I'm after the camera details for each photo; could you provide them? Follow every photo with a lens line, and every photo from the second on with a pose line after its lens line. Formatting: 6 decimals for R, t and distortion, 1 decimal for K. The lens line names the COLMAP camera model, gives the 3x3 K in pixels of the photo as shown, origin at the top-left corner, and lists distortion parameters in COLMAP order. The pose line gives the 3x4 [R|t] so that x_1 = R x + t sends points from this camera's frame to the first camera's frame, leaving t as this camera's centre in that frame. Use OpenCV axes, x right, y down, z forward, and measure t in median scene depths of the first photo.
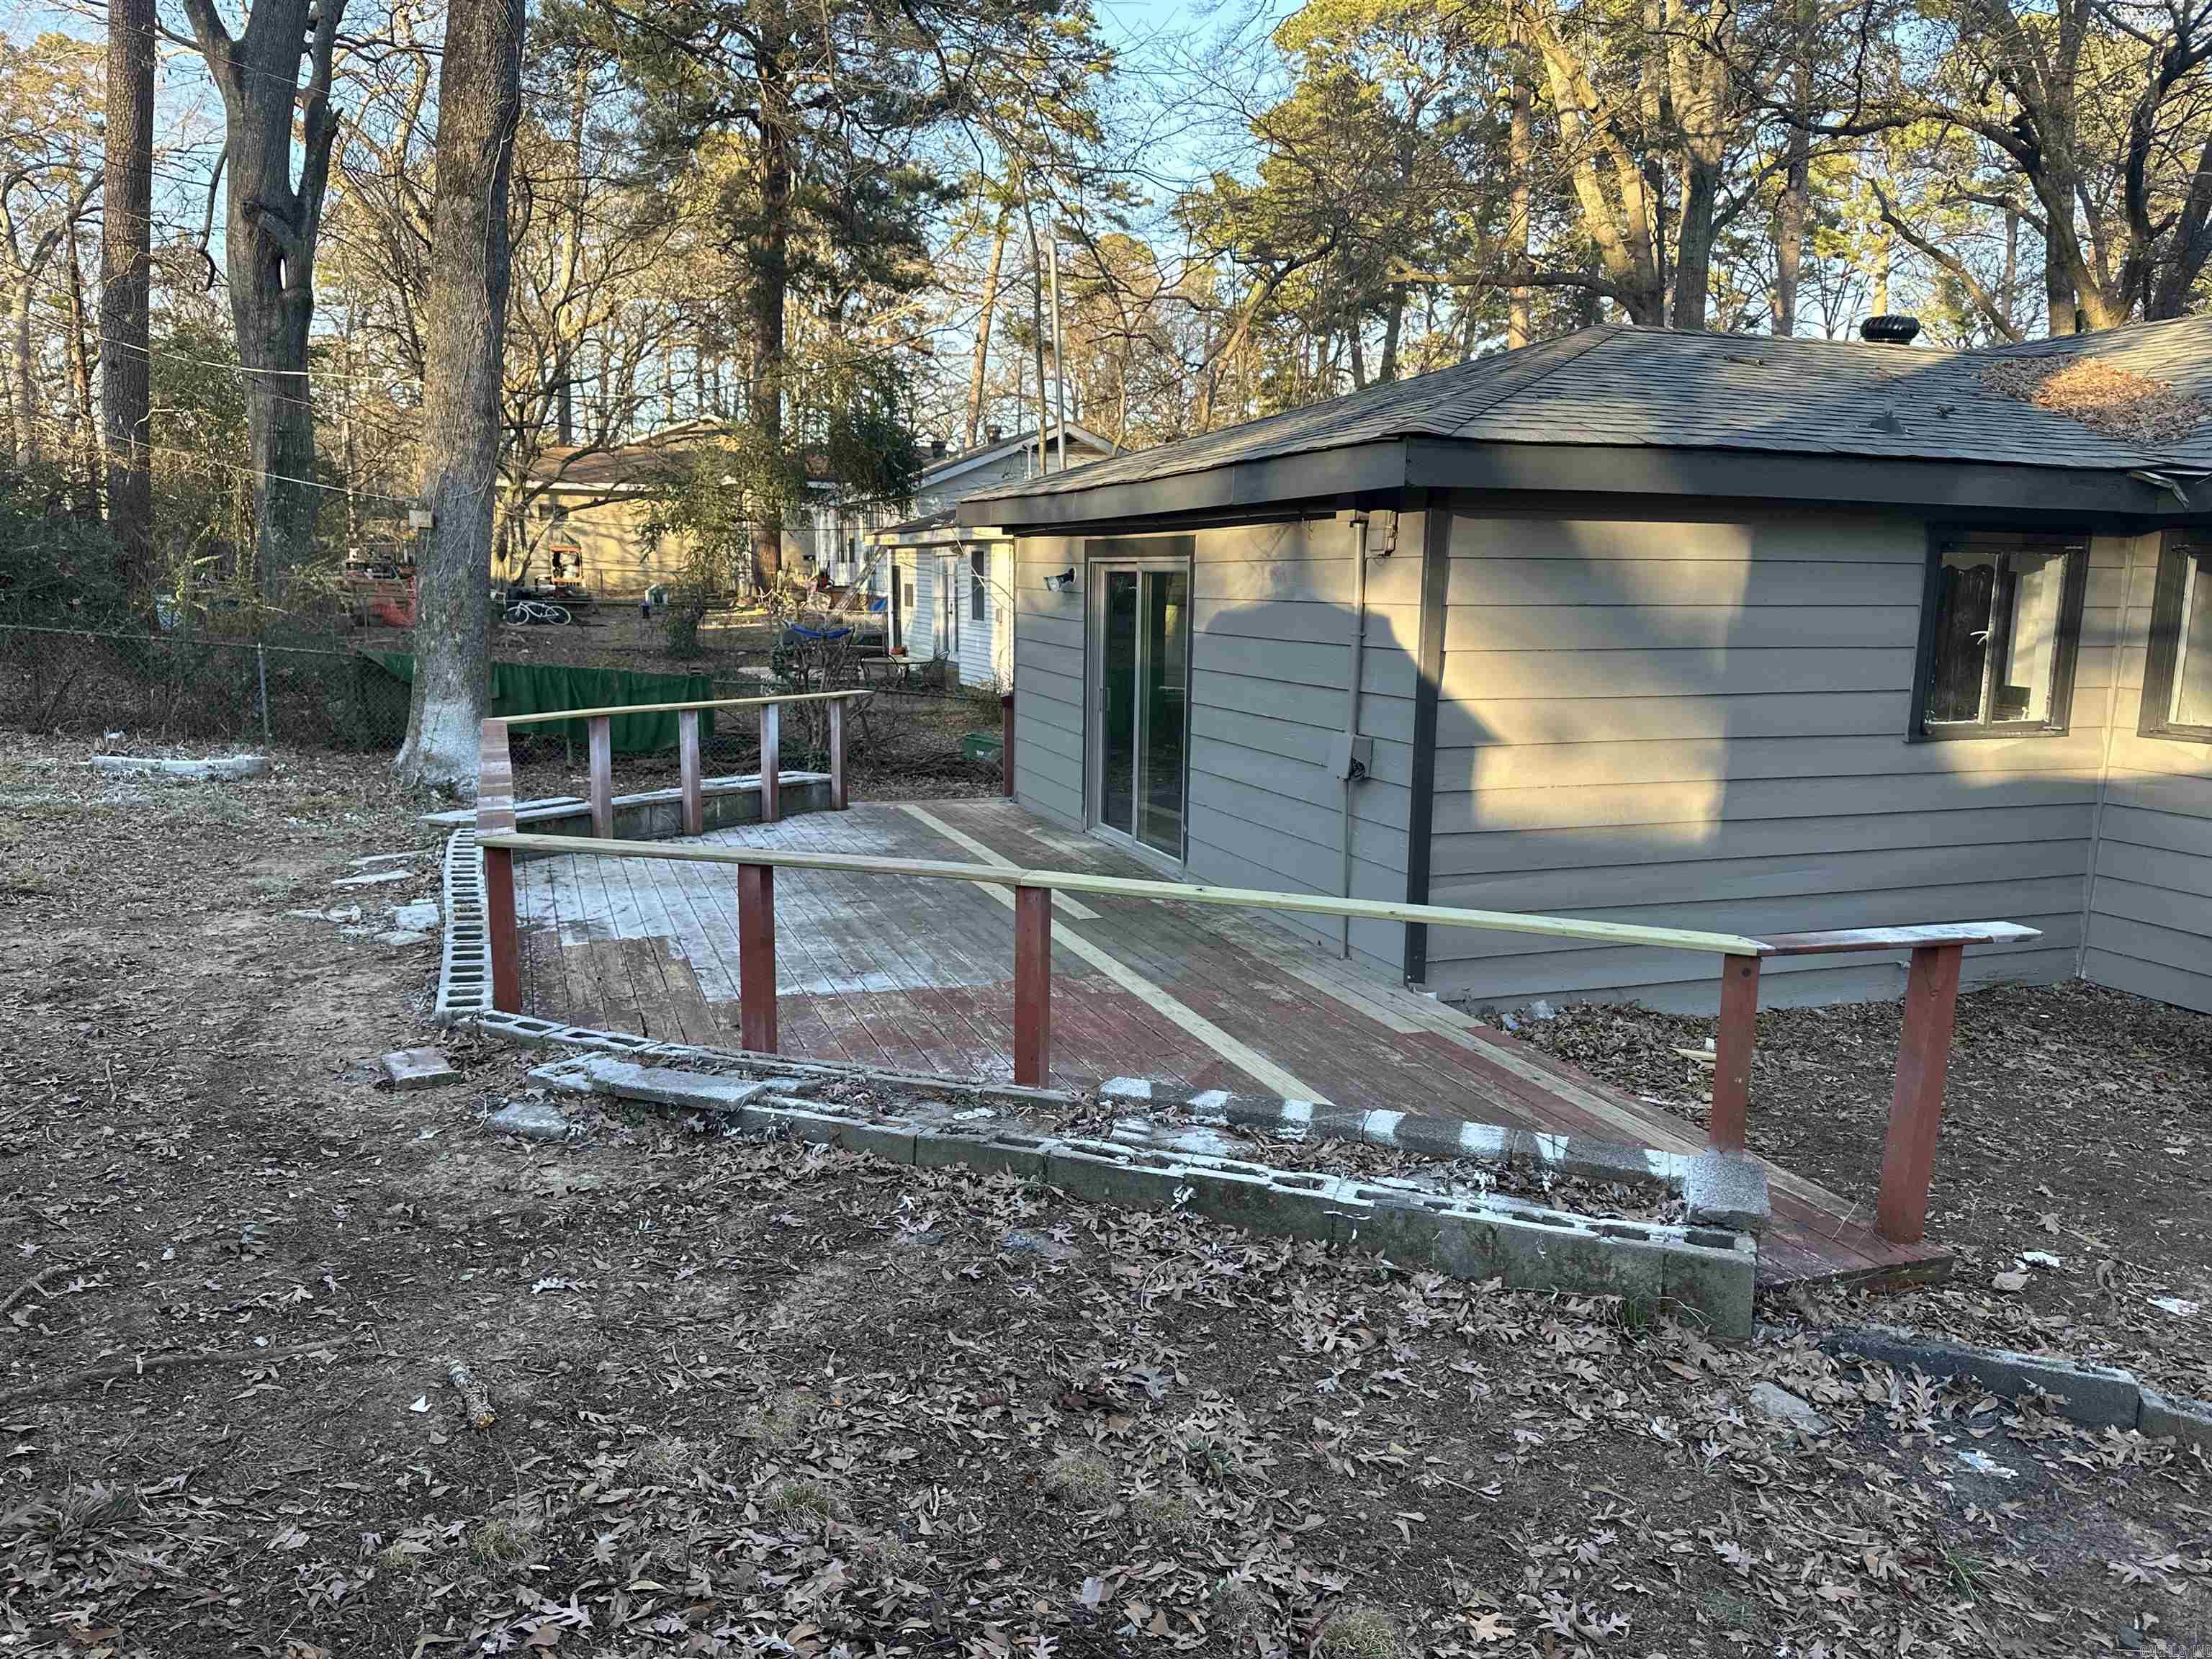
lens RADIAL K [[1530.7, 0, 1103.2], [0, 1530.7, 828.2], [0, 0, 1]] dist [0.042366, -0.049494]
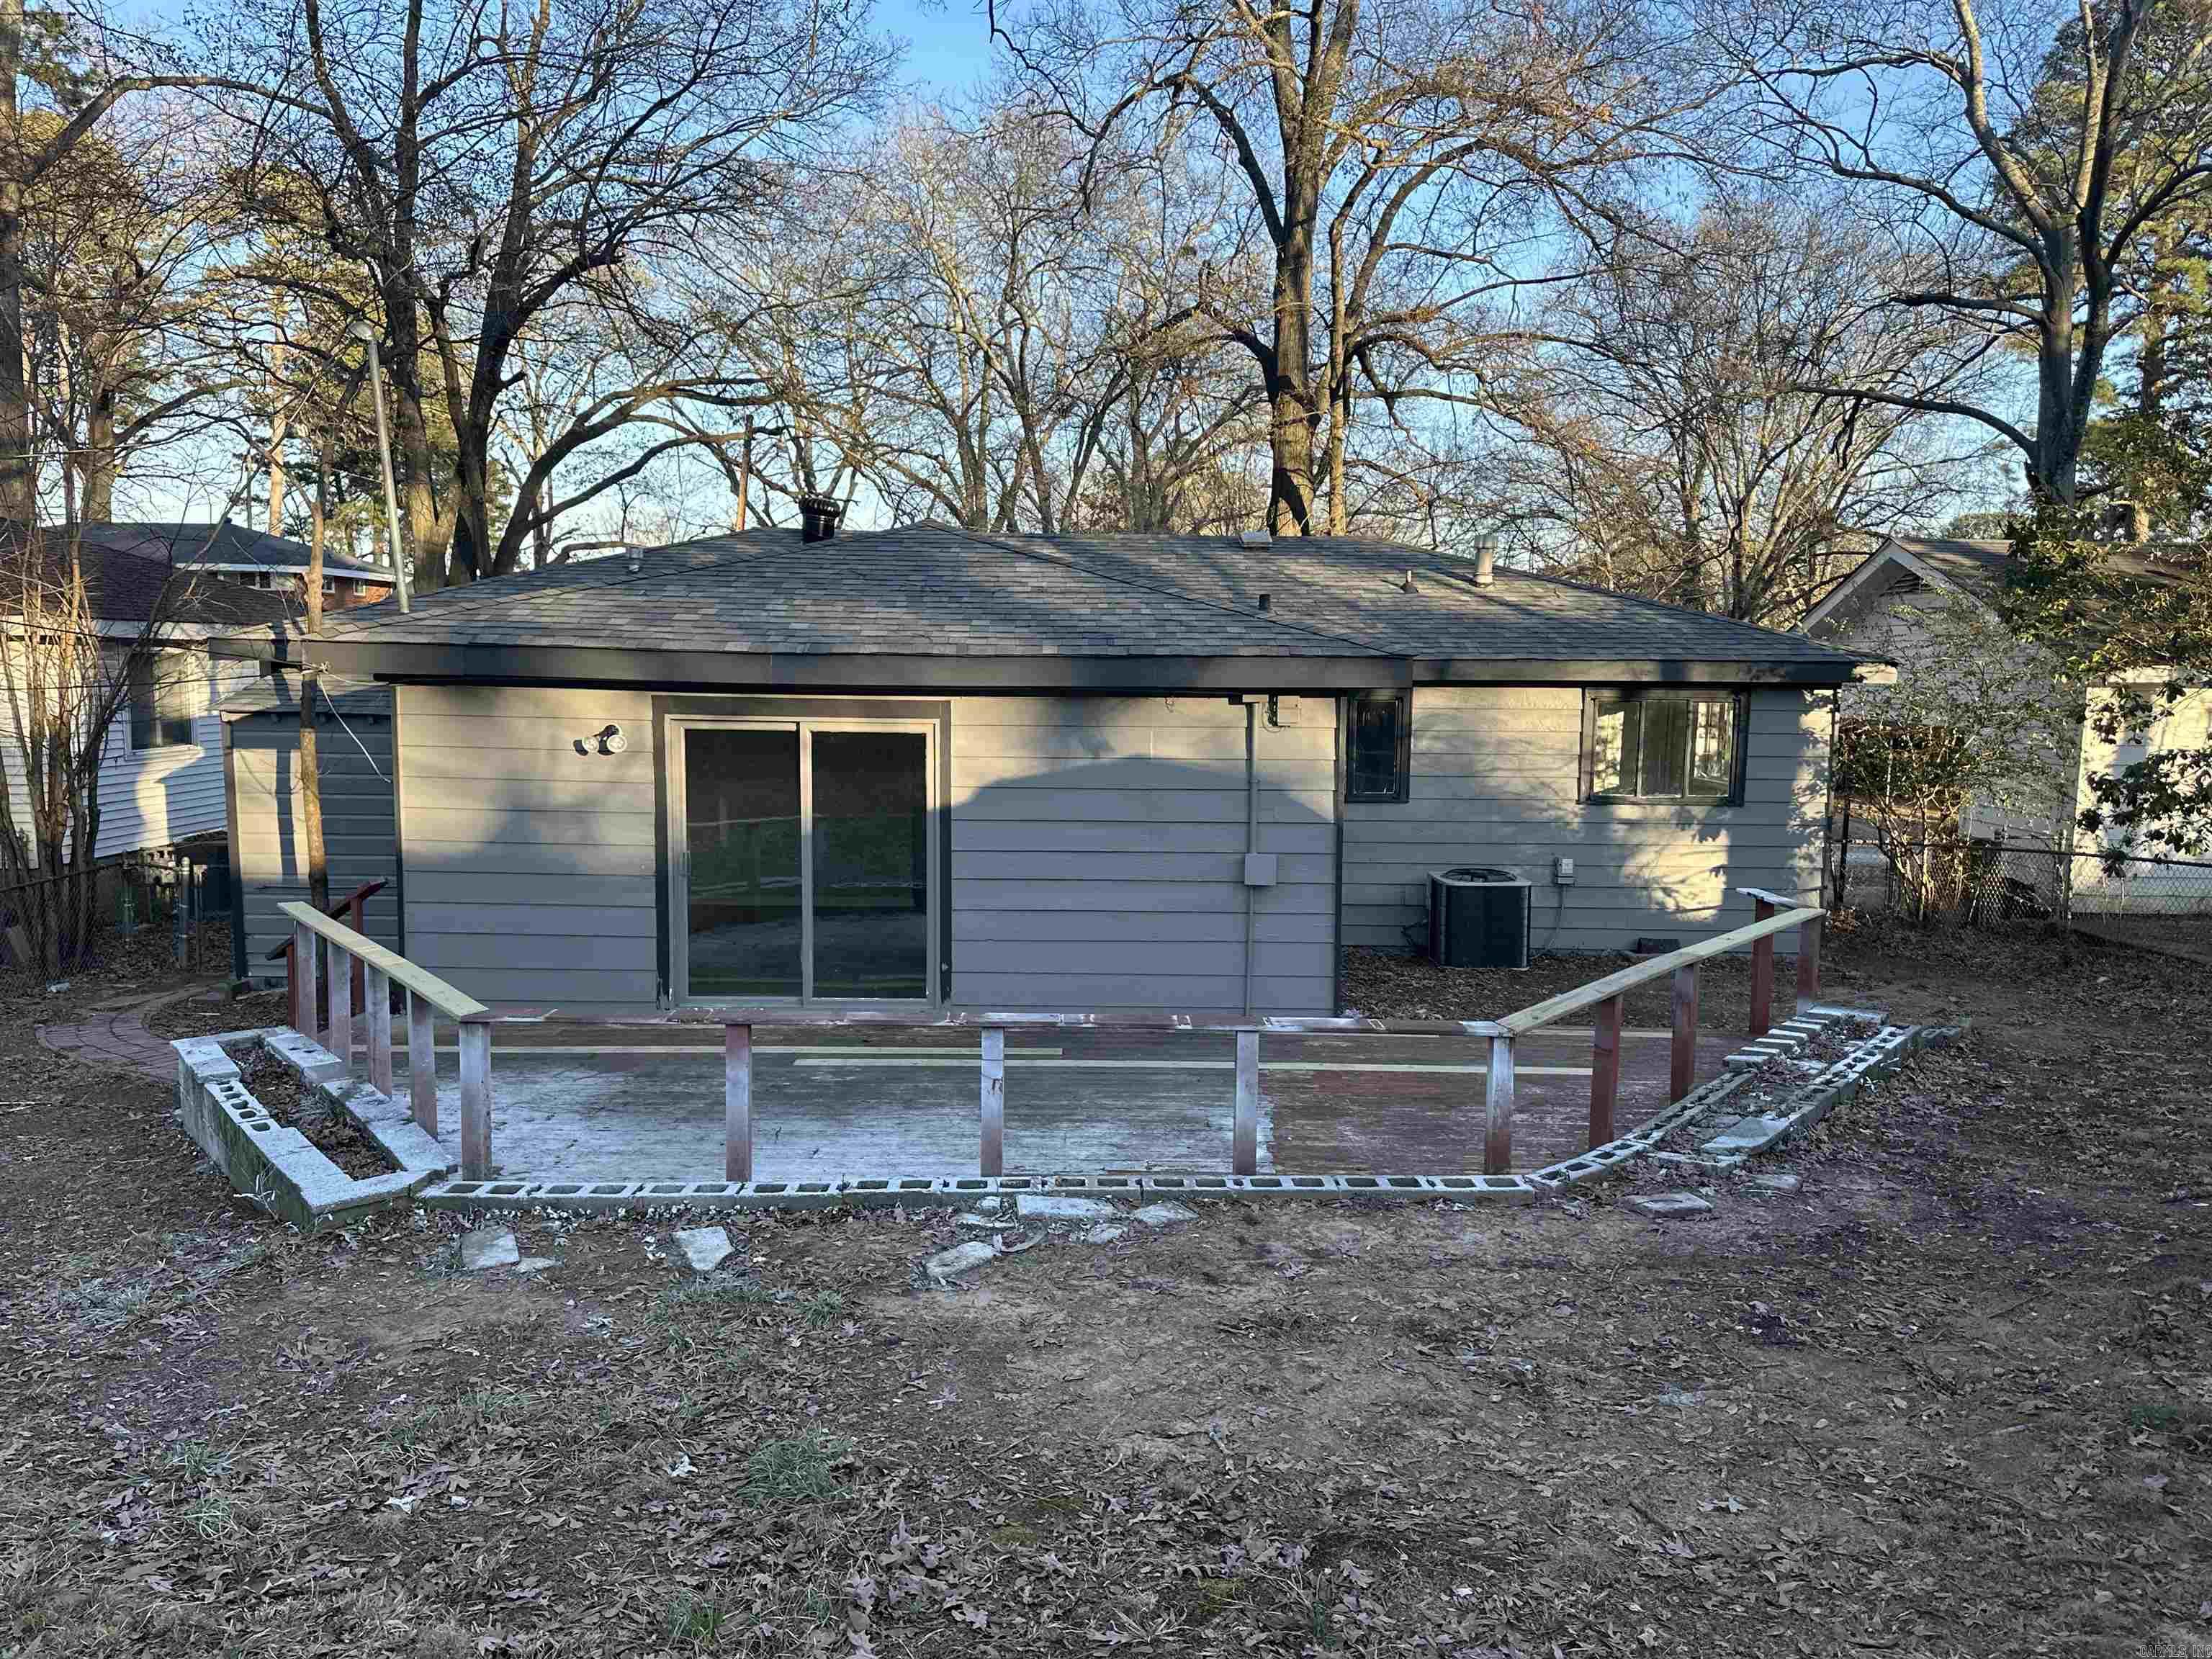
lens RADIAL K [[1532.6, 0, 1076.0], [0, 1532.6, 826.1], [0, 0, 1]] dist [0.109085, -0.137502]
pose [[0.362393, -0.116059, 0.924771, -1.299577], [0.146258, 0.987005, 0.066555, -0.225210], [-0.920478, 0.111136, 0.374659, 0.690440]]
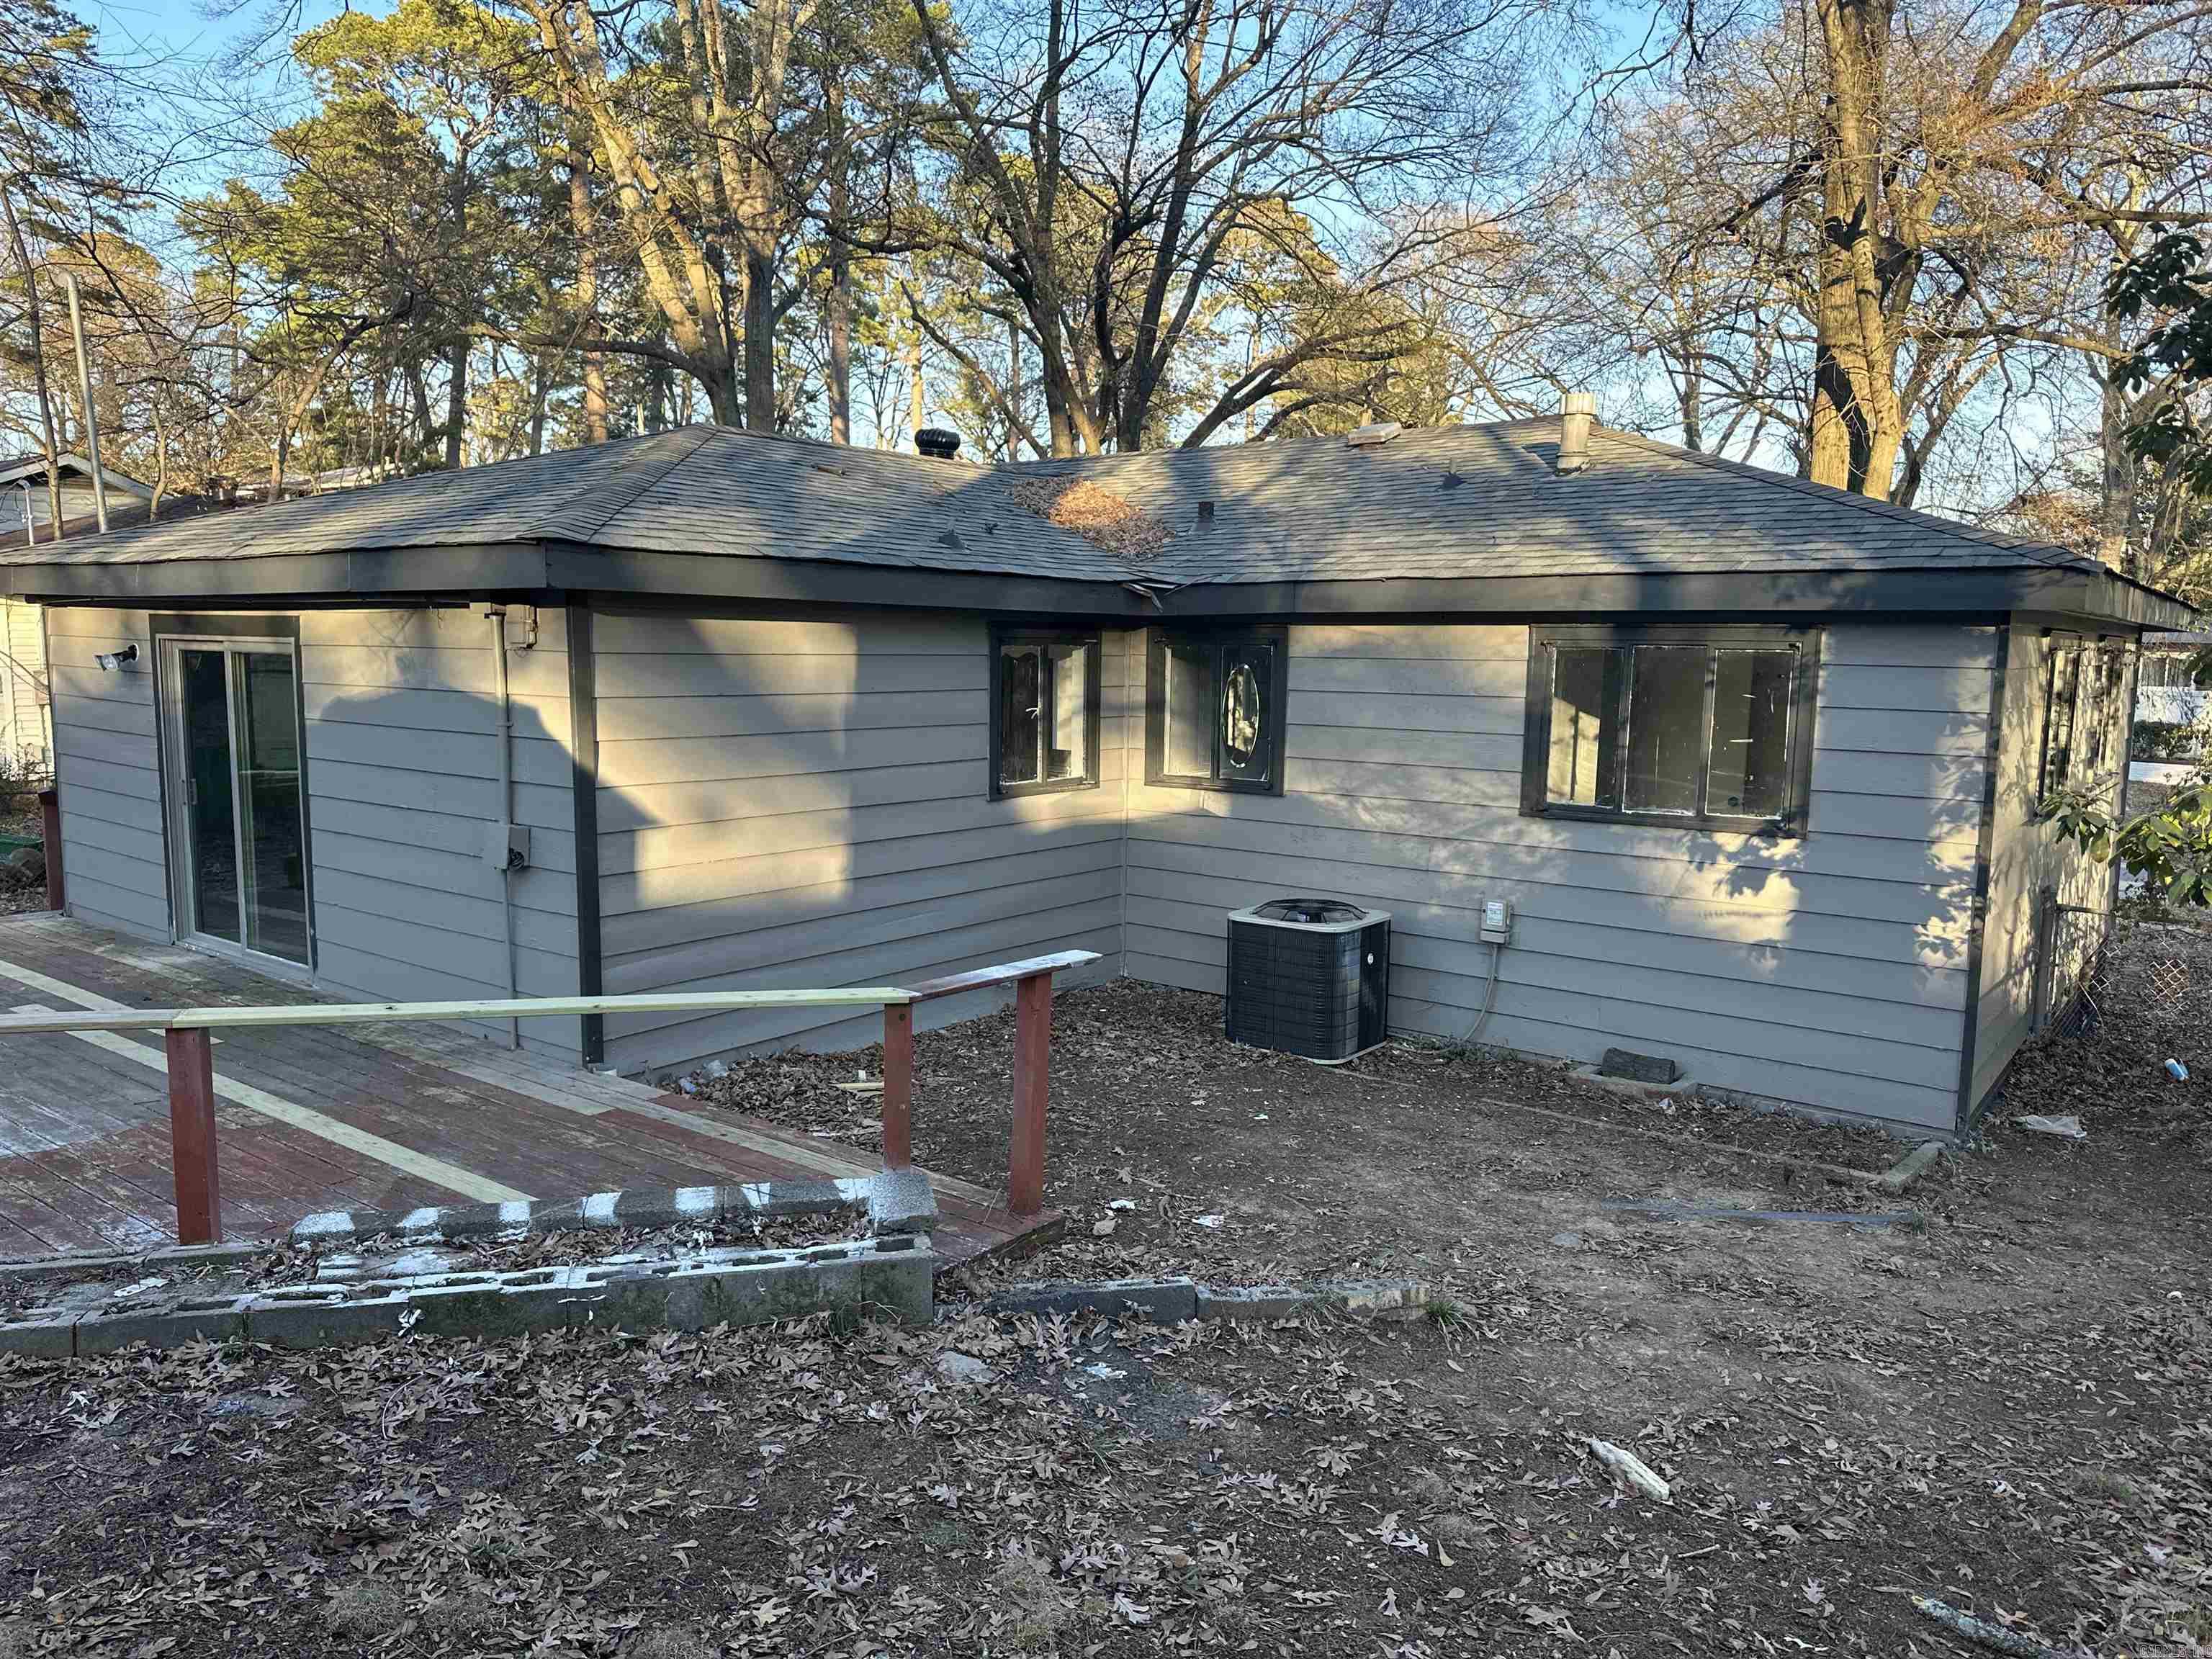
lens RADIAL K [[1532.6, 0, 1076.0], [0, 1532.6, 826.1], [0, 0, 1]] dist [0.109085, -0.137502]
pose [[0.851922, -0.071106, 0.518818, -0.052329], [0.088073, 0.996081, -0.008103, -0.021679], [-0.516209, 0.052597, 0.854846, -0.071972]]
